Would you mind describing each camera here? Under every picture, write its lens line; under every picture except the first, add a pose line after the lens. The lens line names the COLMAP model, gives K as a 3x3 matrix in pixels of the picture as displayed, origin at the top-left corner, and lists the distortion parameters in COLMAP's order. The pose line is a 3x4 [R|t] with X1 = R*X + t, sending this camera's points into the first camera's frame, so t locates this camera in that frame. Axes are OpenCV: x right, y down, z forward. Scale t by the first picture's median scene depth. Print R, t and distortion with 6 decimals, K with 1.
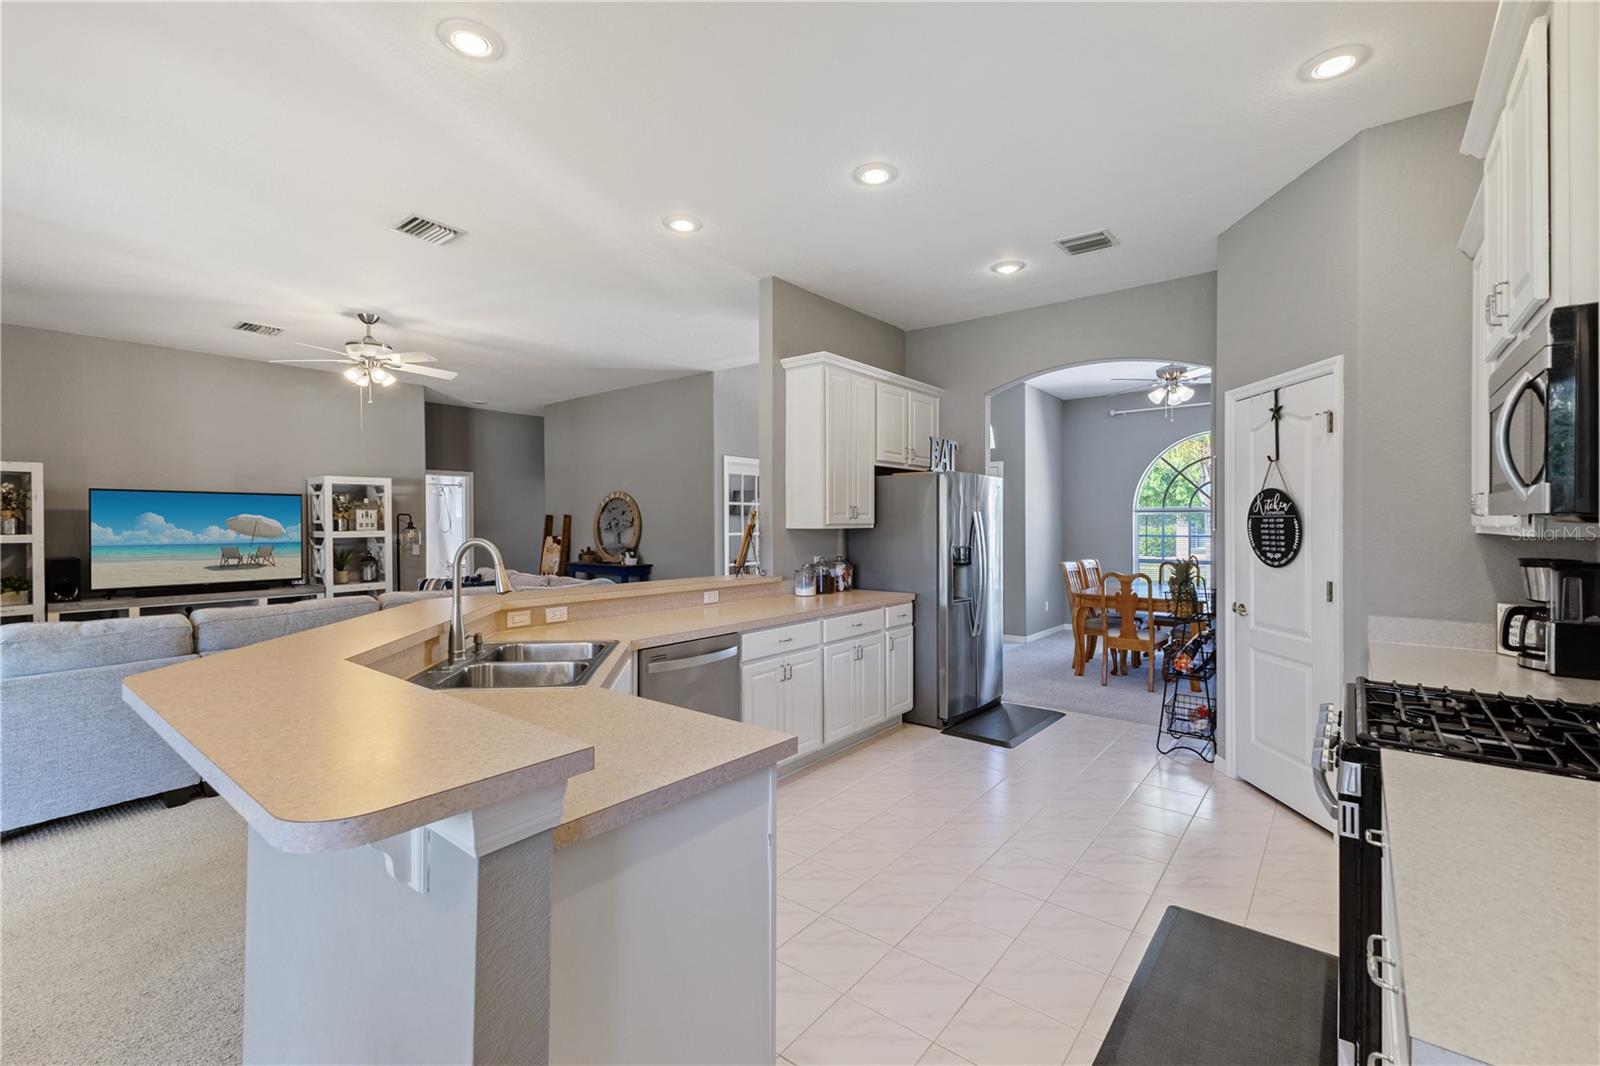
lens RADIAL K [[691.5, 0, 802.5], [0, 691.5, 525.8], [0, 0, 1]] dist [0.010543, -0.002010]
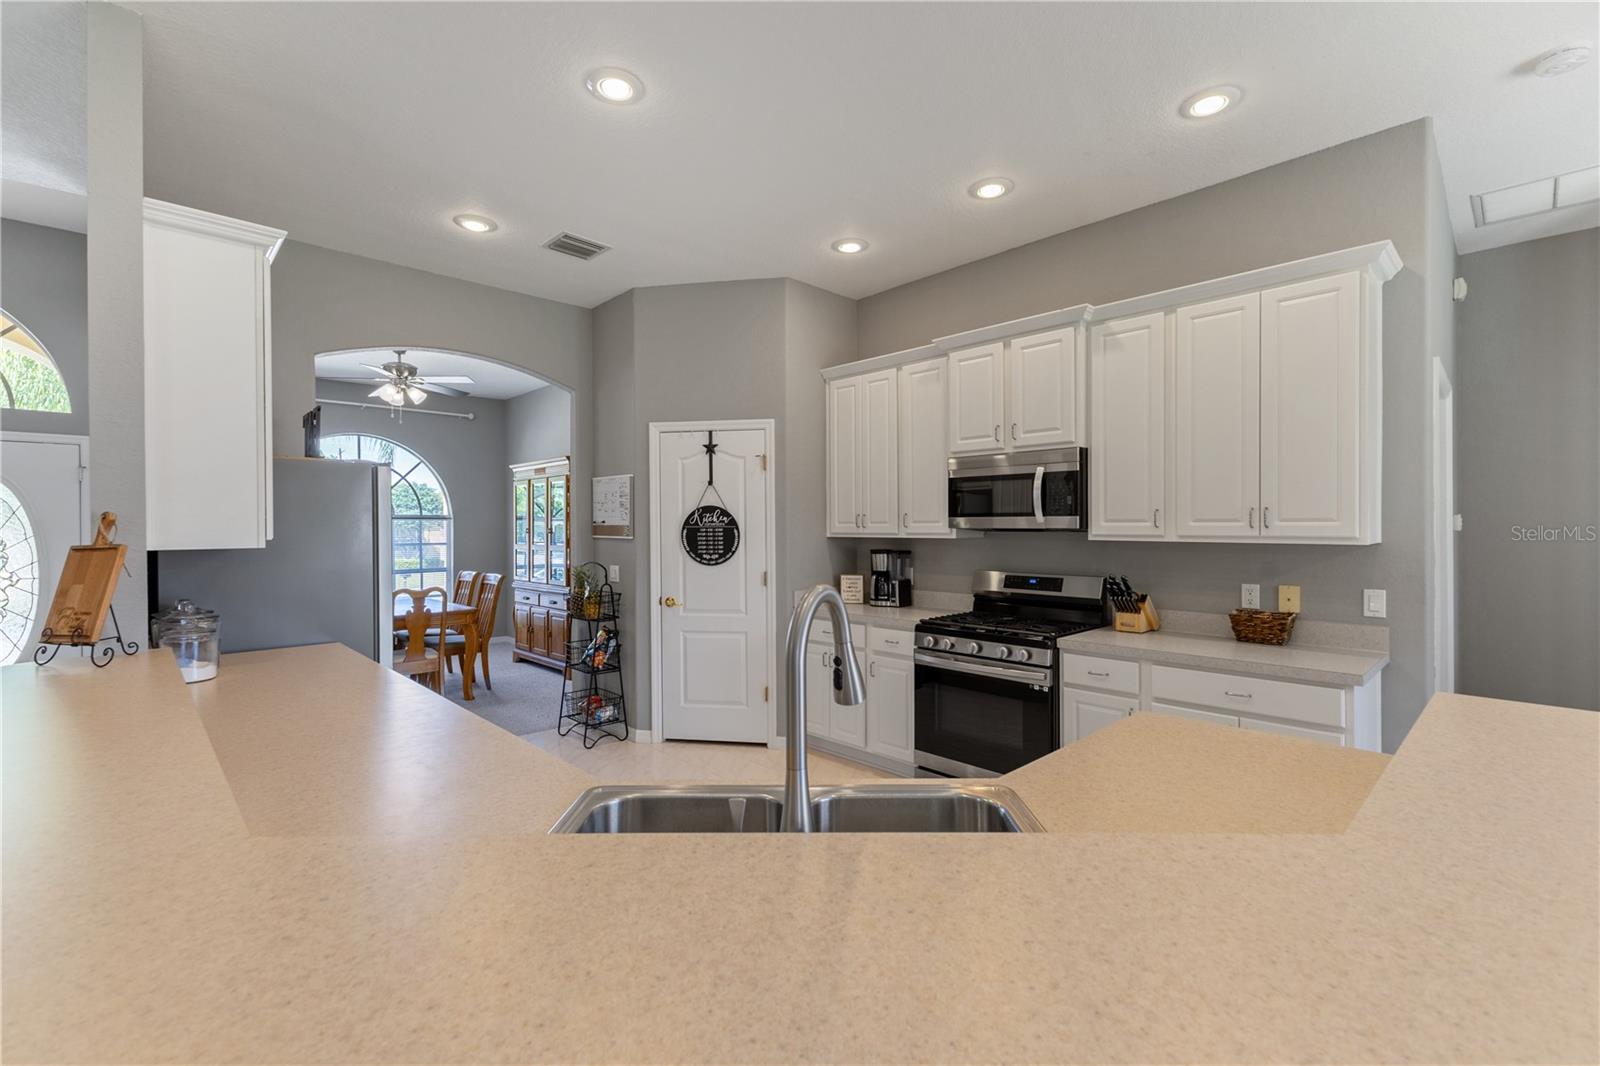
lens RADIAL K [[691.5, 0, 800.9], [0, 691.5, 527.0], [0, 0, 1]] dist [0.010543, -0.002010]
pose [[0.131836, -0.001768, 0.991270, -0.371605], [0.008122, 0.999967, 0.000704, -0.007887], [-0.991238, 0.007958, 0.131846, 0.404991]]
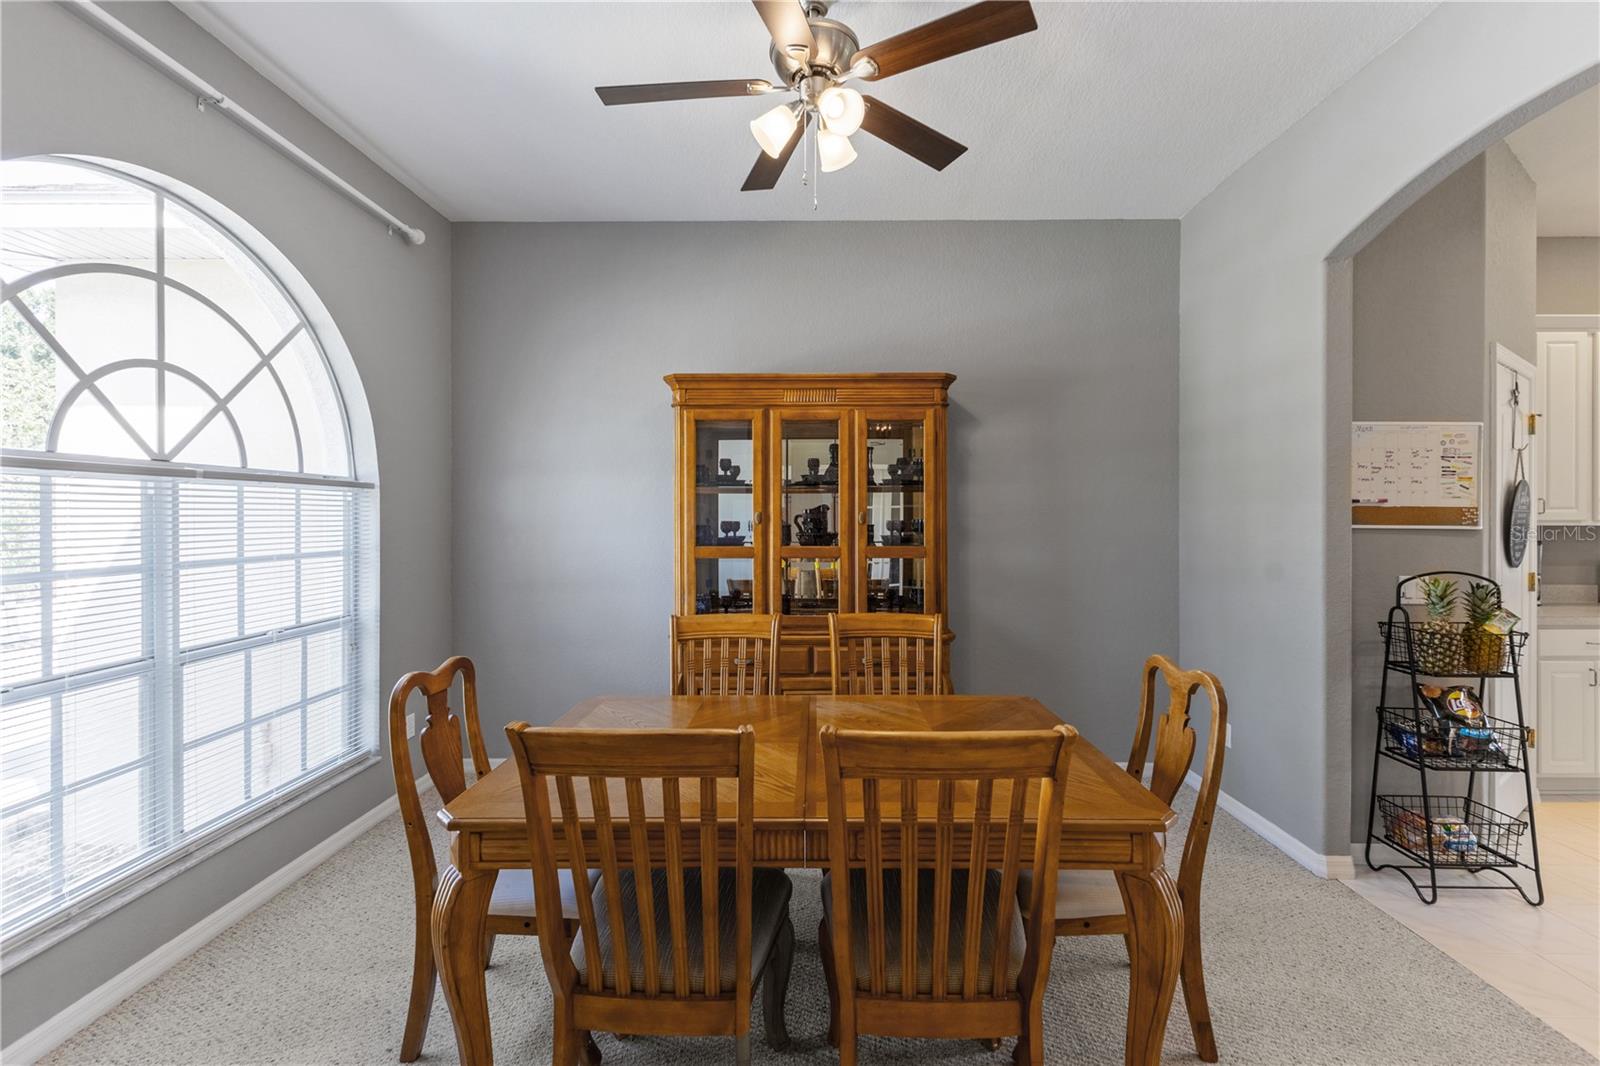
lens RADIAL K [[691.5, 0, 805.4], [0, 691.5, 523.9], [0, 0, 1]] dist [0.010543, -0.002010]
pose [[-0.607014, -0.009173, 0.794638, 0.321166], [0.002727, 0.999903, 0.013625, -0.007165], [-0.794686, 0.010438, -0.606931, 1.405986]]
